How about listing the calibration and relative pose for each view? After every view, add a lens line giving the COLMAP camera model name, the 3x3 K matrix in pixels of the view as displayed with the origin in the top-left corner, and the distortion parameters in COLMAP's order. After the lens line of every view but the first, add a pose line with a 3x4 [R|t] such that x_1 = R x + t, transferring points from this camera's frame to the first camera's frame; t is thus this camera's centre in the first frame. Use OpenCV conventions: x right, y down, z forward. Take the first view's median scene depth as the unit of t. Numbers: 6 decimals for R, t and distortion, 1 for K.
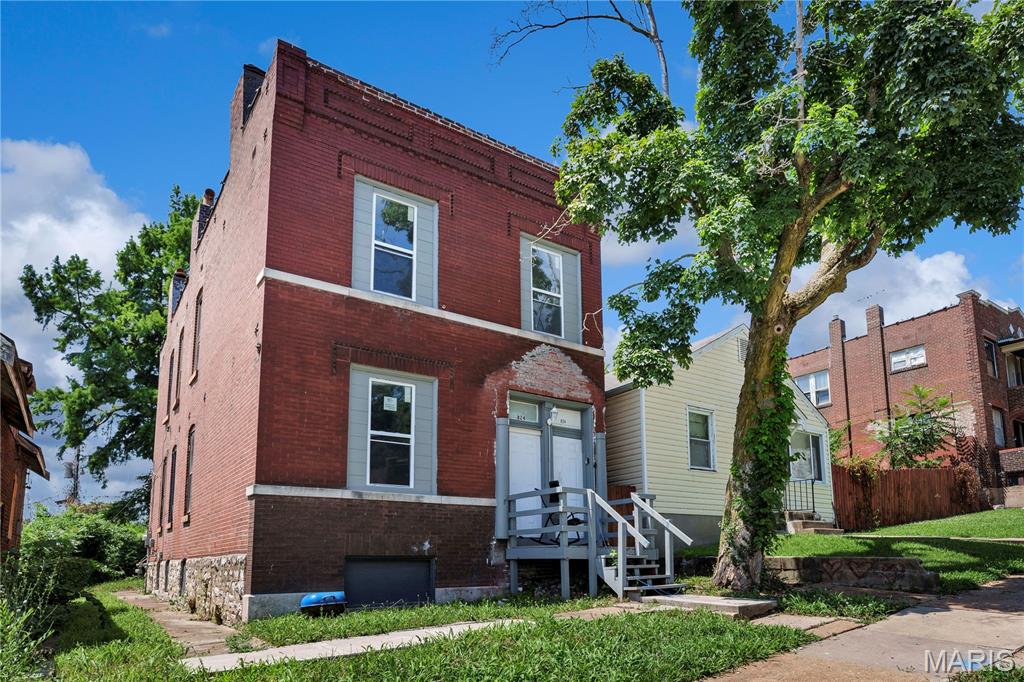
lens RADIAL K [[574.1, 0, 516.9], [0, 574.1, 344.3], [0, 0, 1]] dist [-0.010132, 0.004078]
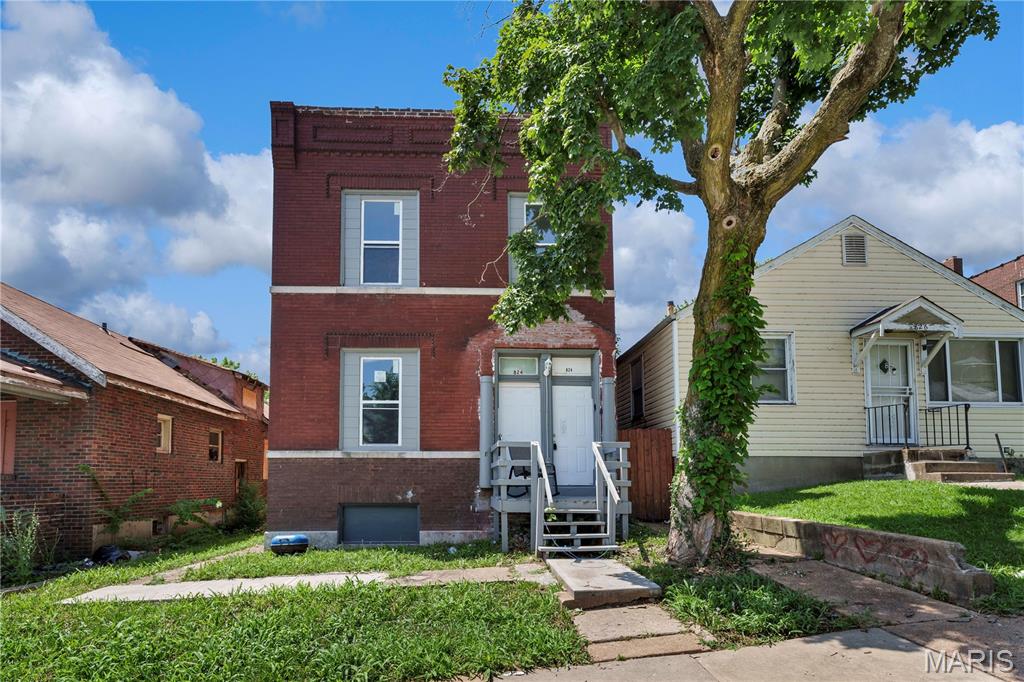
lens RADIAL K [[461.3, 0, 481.3], [0, 461.3, 360.6], [0, 0, 1]] dist [-0.000236, 0.001670]
pose [[0.848747, -0.125047, -0.513801, 0.450565], [0.180039, 0.981923, 0.058428, 0.053680], [0.497206, -0.142095, 0.855917, 0.294337]]
